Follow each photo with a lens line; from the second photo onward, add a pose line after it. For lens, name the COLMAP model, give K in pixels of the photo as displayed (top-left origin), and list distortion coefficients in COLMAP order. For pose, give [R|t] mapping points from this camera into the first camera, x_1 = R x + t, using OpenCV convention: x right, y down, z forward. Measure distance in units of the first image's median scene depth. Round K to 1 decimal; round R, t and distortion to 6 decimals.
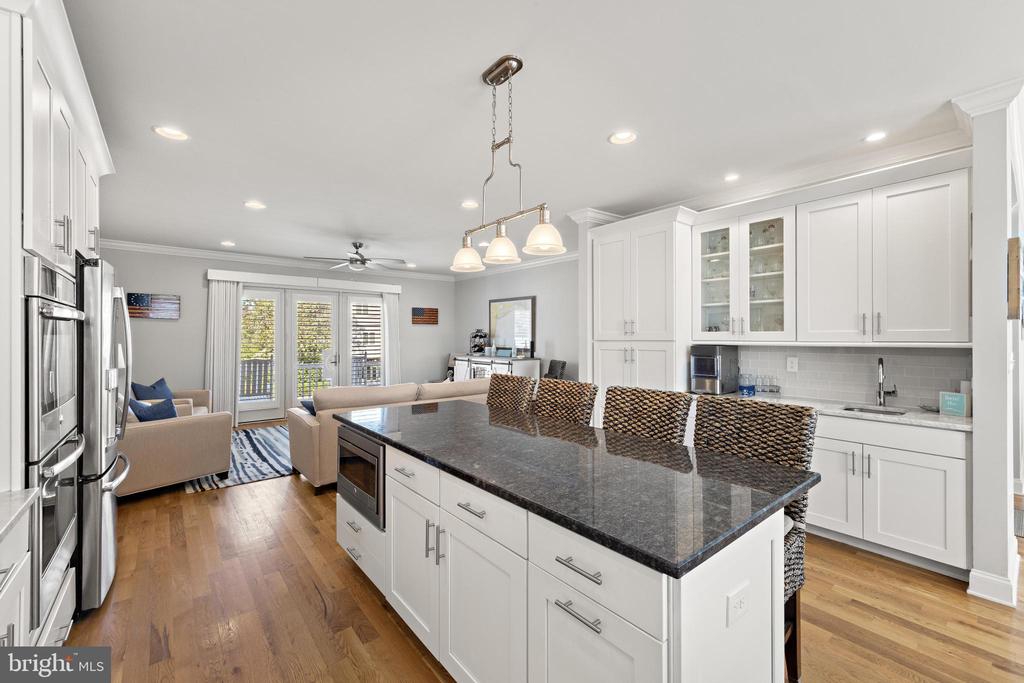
lens RADIAL K [[418.0, 0, 512.0], [0, 418.0, 341.5], [0, 0, 1]] dist [0.002156, 0.000069]
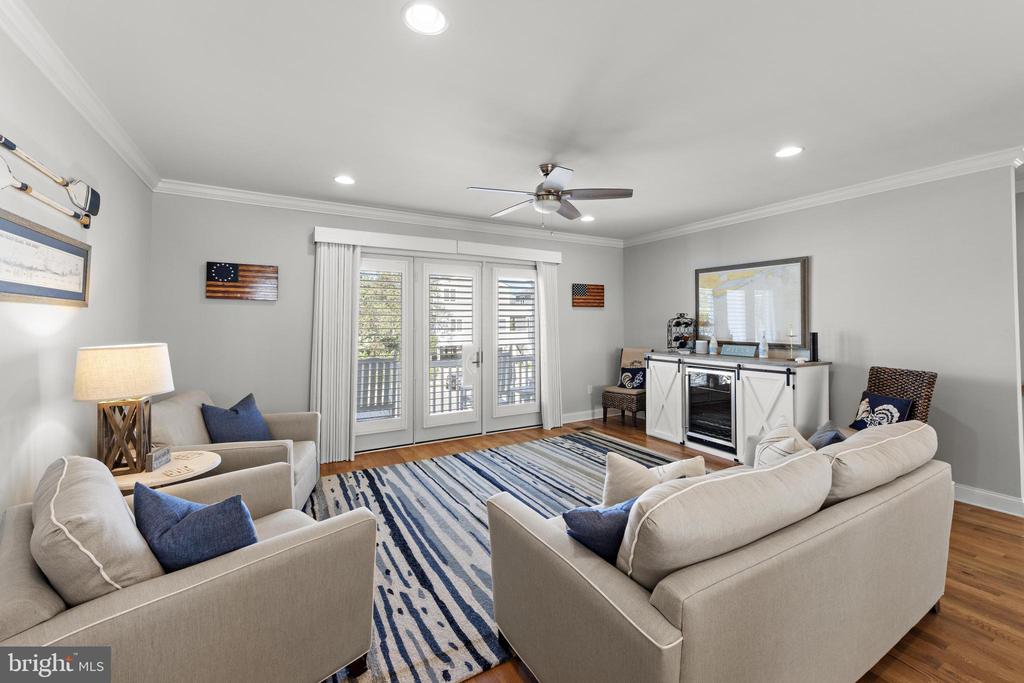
lens RADIAL K [[409.9, 0, 508.7], [0, 409.9, 324.9], [0, 0, 1]] dist [-0.000923, -0.000020]
pose [[0.984740, -0.002164, -0.174018, -0.263659], [0.000562, 0.999957, -0.009252, -0.006105], [0.174031, 0.009013, 0.984699, 0.350488]]
